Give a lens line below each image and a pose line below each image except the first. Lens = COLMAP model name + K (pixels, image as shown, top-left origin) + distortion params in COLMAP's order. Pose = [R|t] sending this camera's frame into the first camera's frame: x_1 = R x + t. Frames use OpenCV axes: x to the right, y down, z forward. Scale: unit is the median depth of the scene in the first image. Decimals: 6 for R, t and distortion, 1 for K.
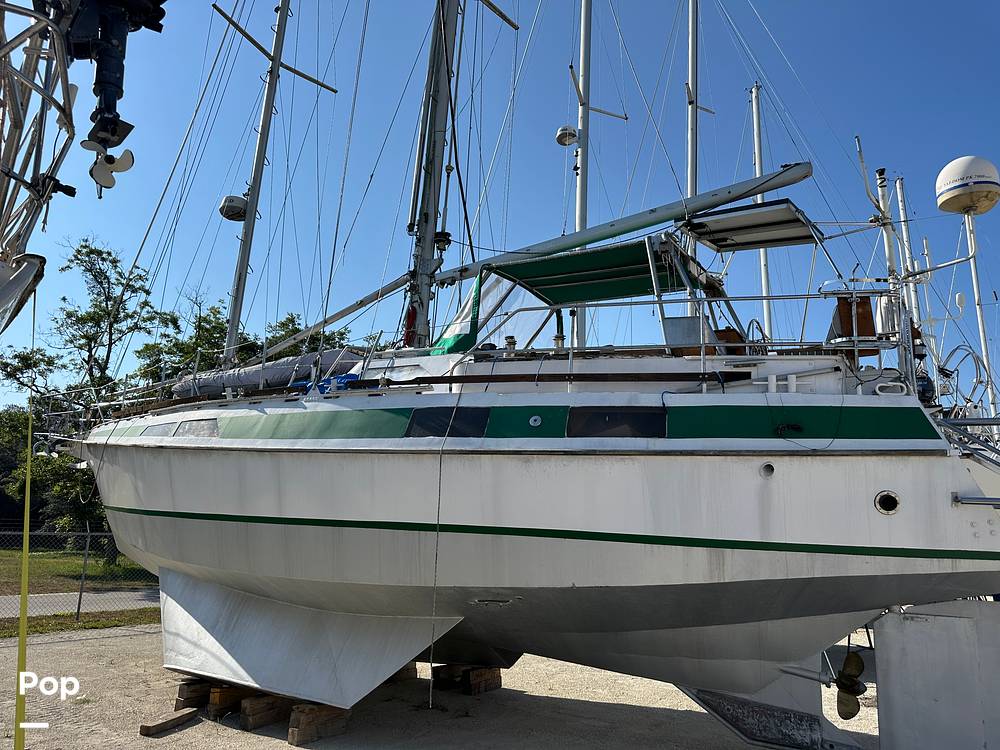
lens RADIAL K [[711.9, 0, 510.9], [0, 711.9, 370.4], [0, 0, 1]] dist [0.042914, -0.061123]
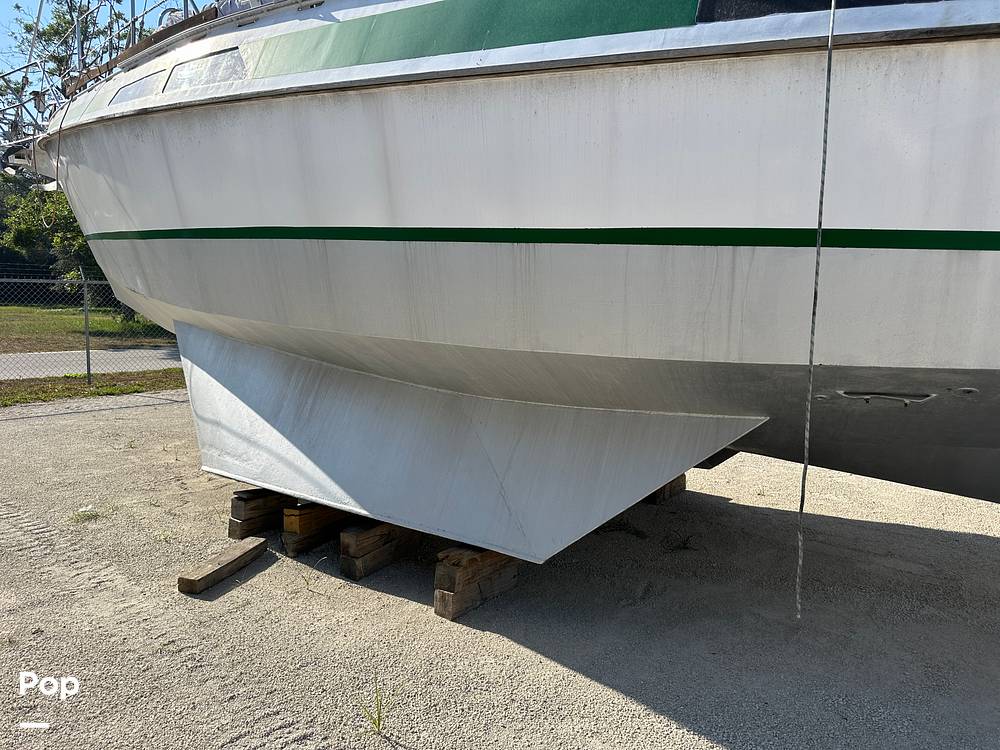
lens RADIAL K [[686.4, 0, 502.8], [0, 686.4, 366.5], [0, 0, 1]] dist [-0.003483, -0.003743]
pose [[0.999974, 0.004800, -0.005426, -0.211043], [-0.002805, 0.947115, 0.320881, 0.126404], [0.006680, -0.320857, 0.947104, 0.446346]]
